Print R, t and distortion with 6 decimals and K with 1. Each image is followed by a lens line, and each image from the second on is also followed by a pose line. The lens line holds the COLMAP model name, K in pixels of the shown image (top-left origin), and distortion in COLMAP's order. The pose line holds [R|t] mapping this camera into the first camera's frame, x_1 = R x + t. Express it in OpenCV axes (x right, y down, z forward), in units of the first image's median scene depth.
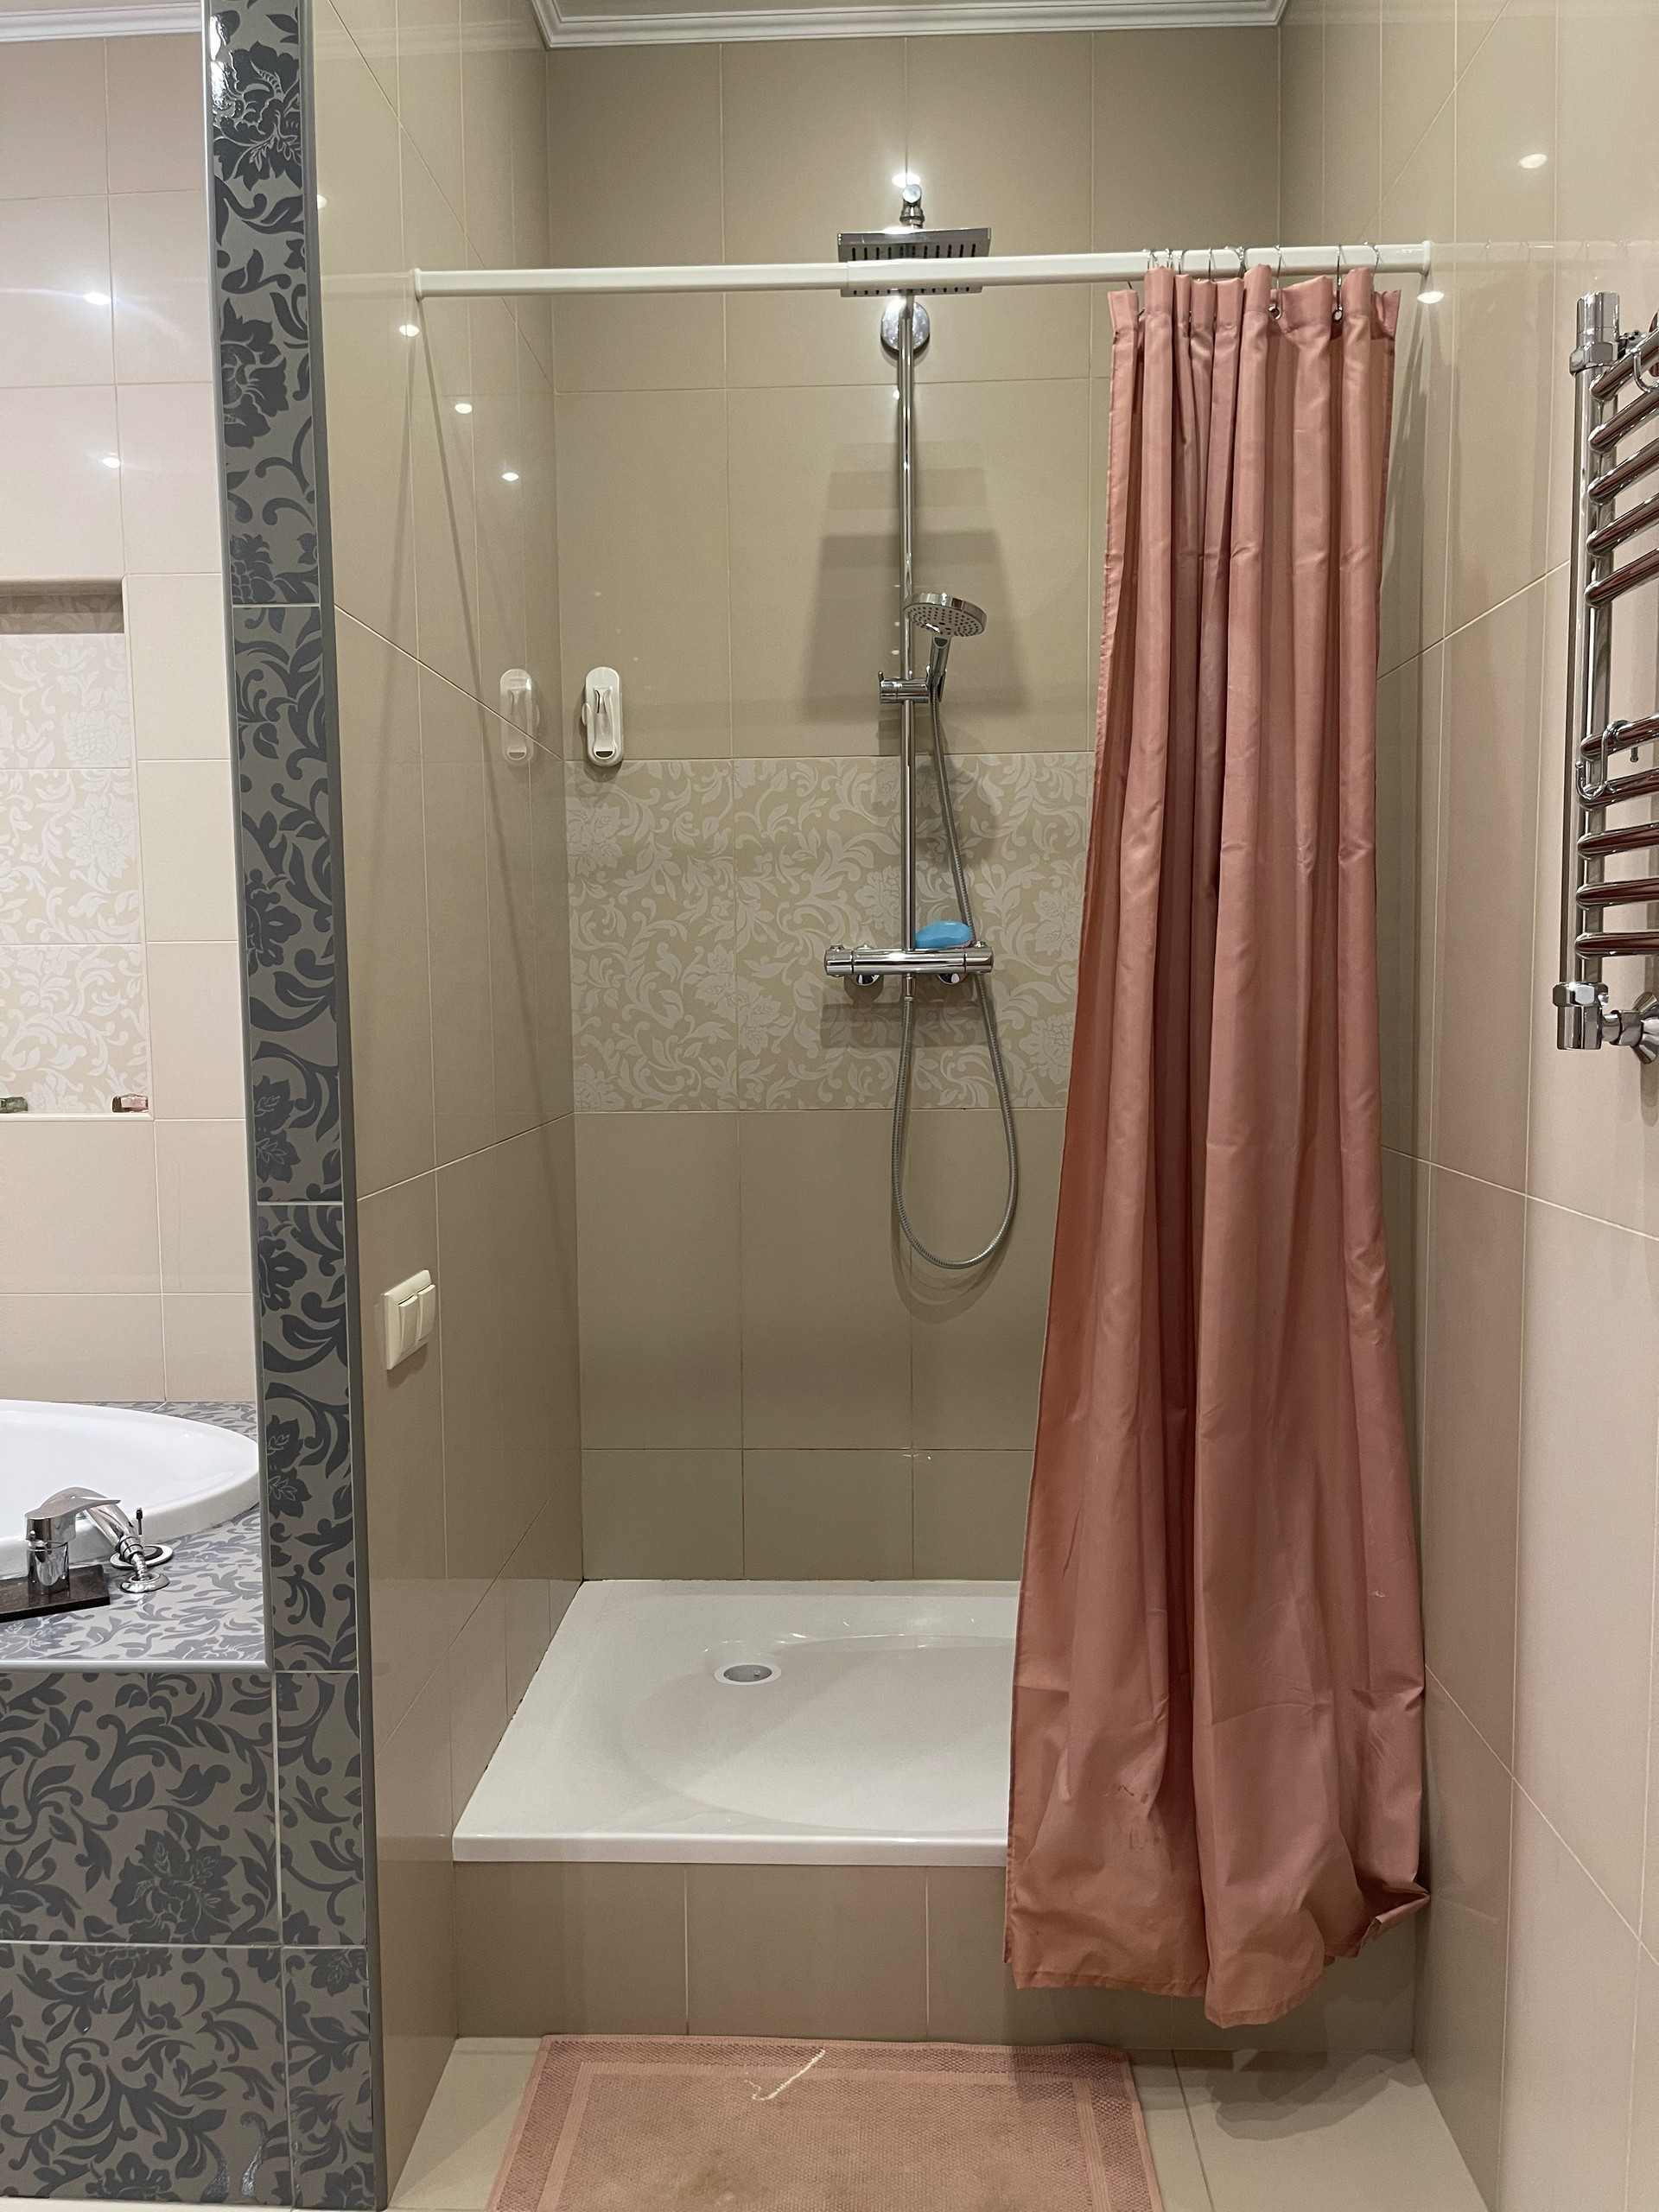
lens RADIAL K [[1678.8, 0, 834.1], [0, 1678.8, 1118.9], [0, 0, 1]] dist [0.097151, -0.140903]
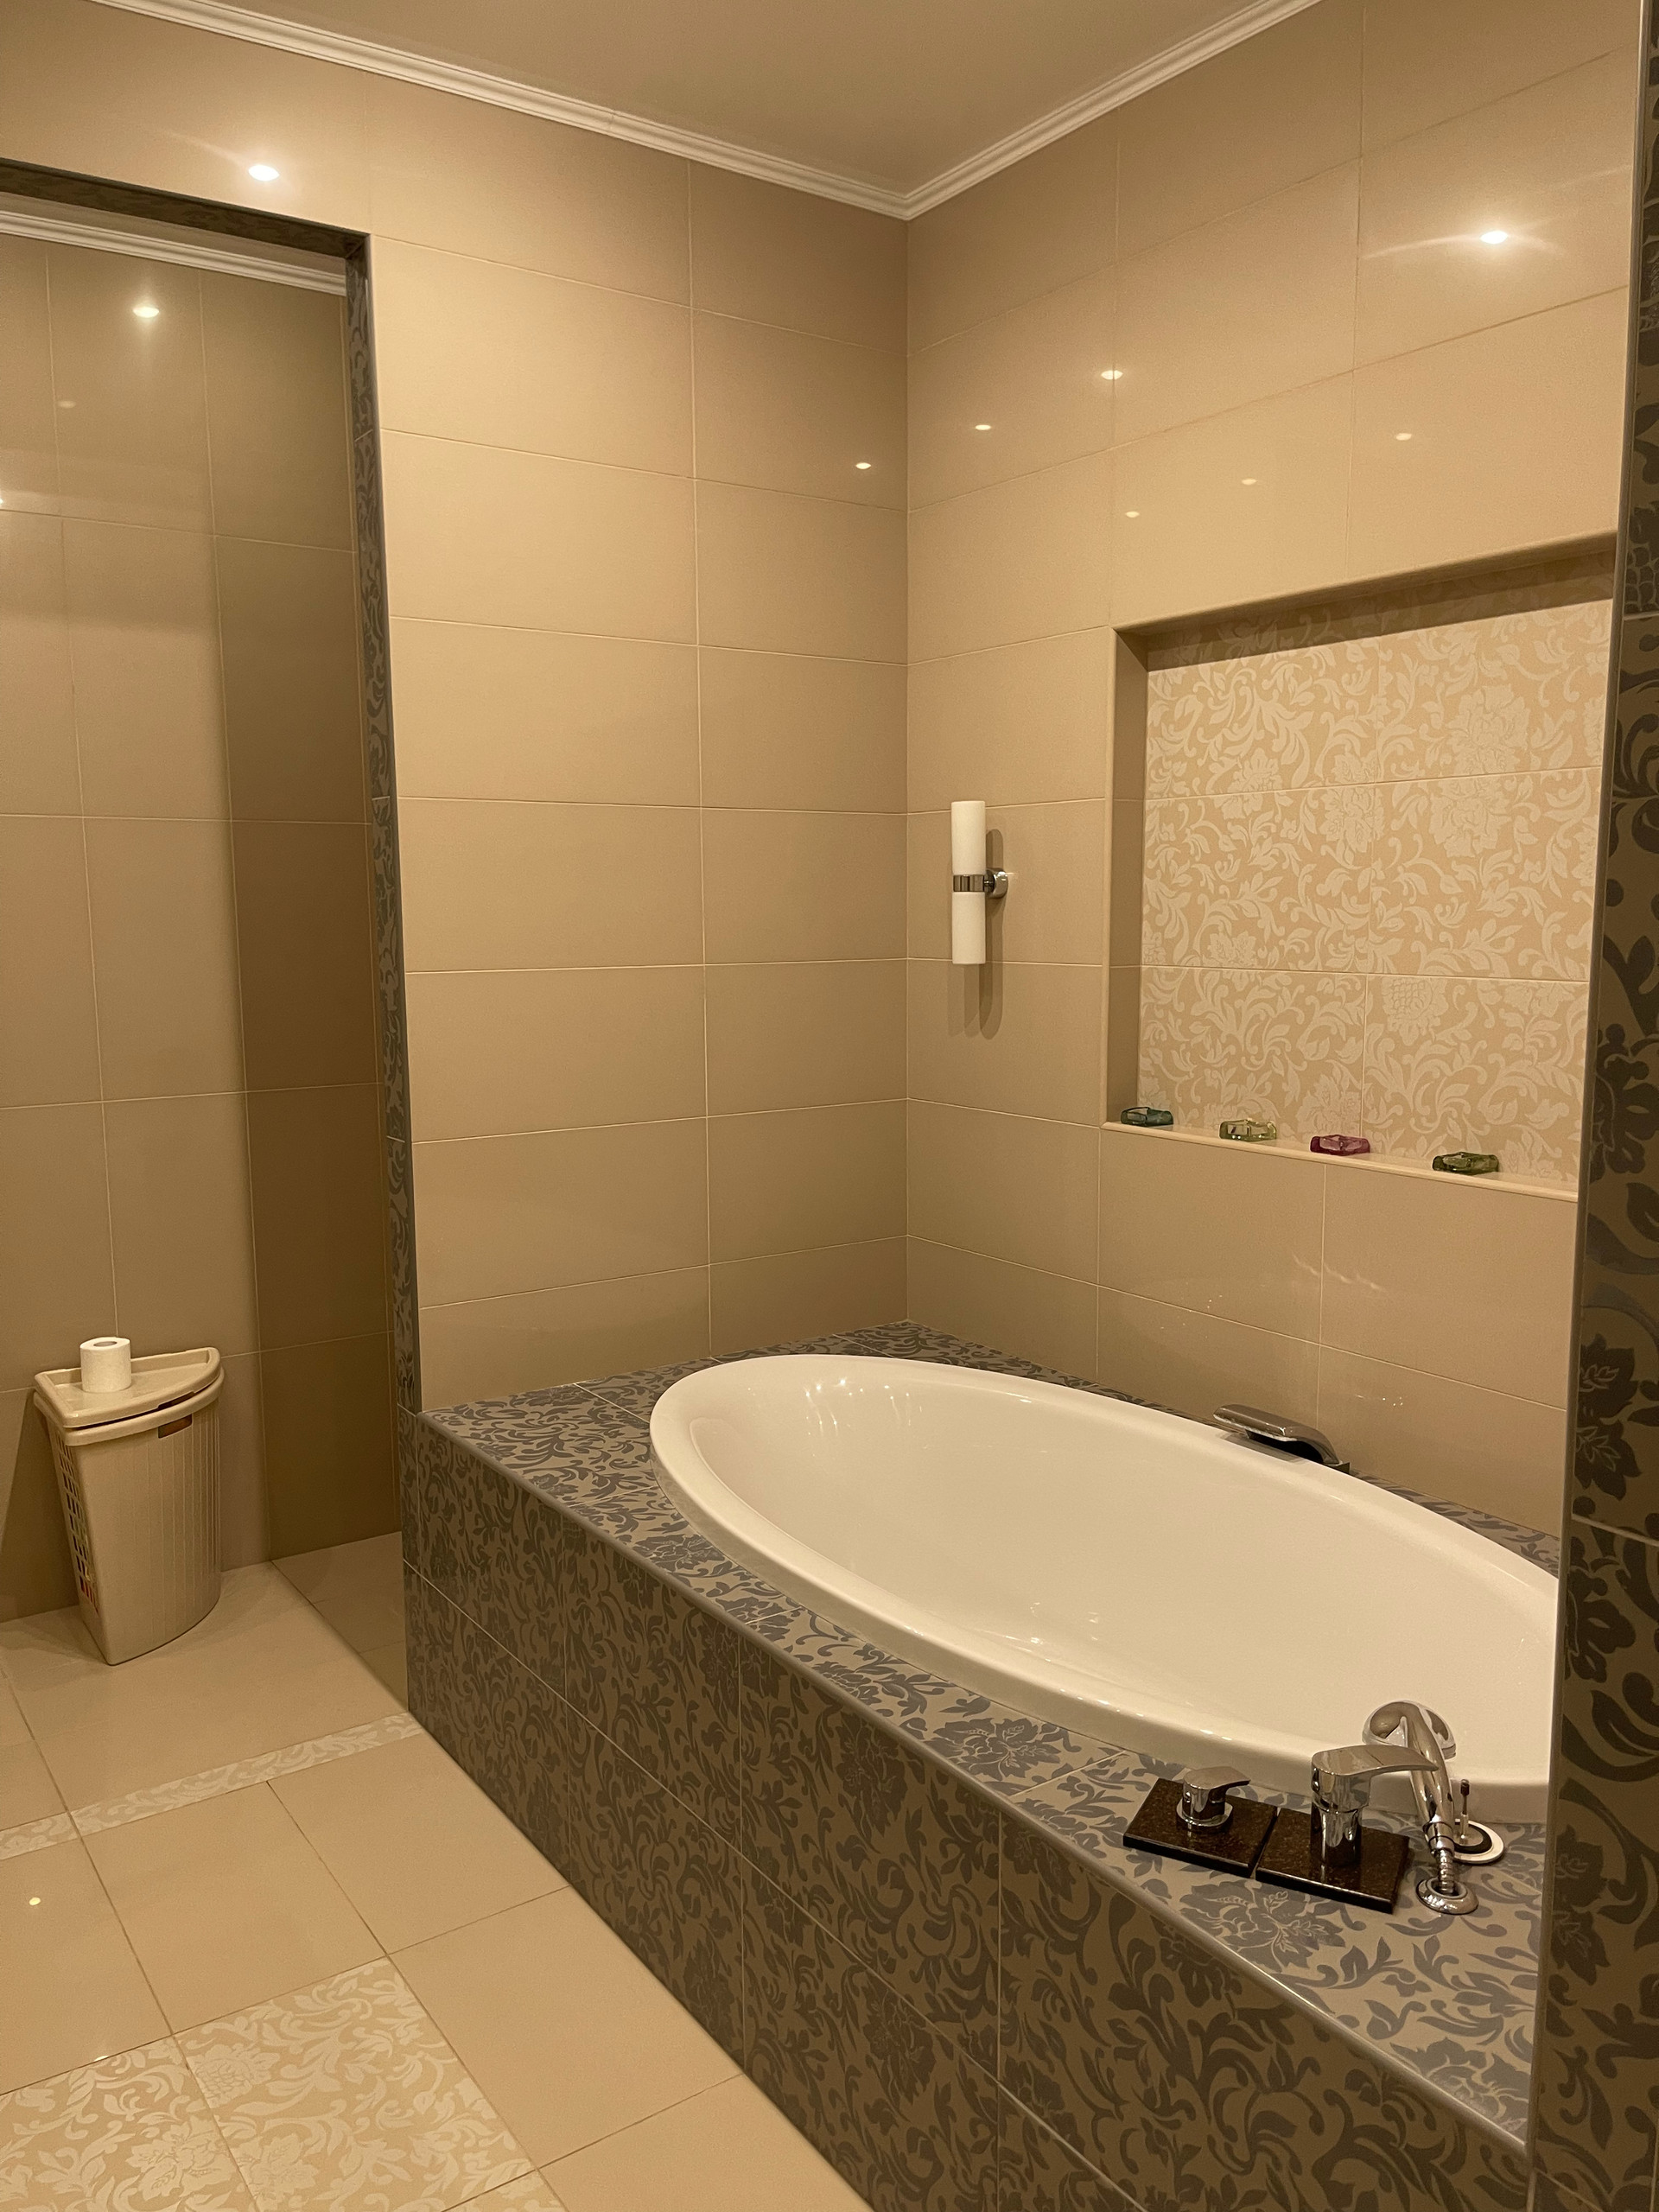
lens RADIAL K [[1678.8, 0, 834.1], [0, 1678.8, 1118.9], [0, 0, 1]] dist [0.097151, -0.140903]
pose [[0.604522, 0.113507, -0.788460, -0.003603], [-0.067921, 0.993536, 0.090954, -0.128959], [0.793688, -0.001430, 0.608324, 0.315355]]
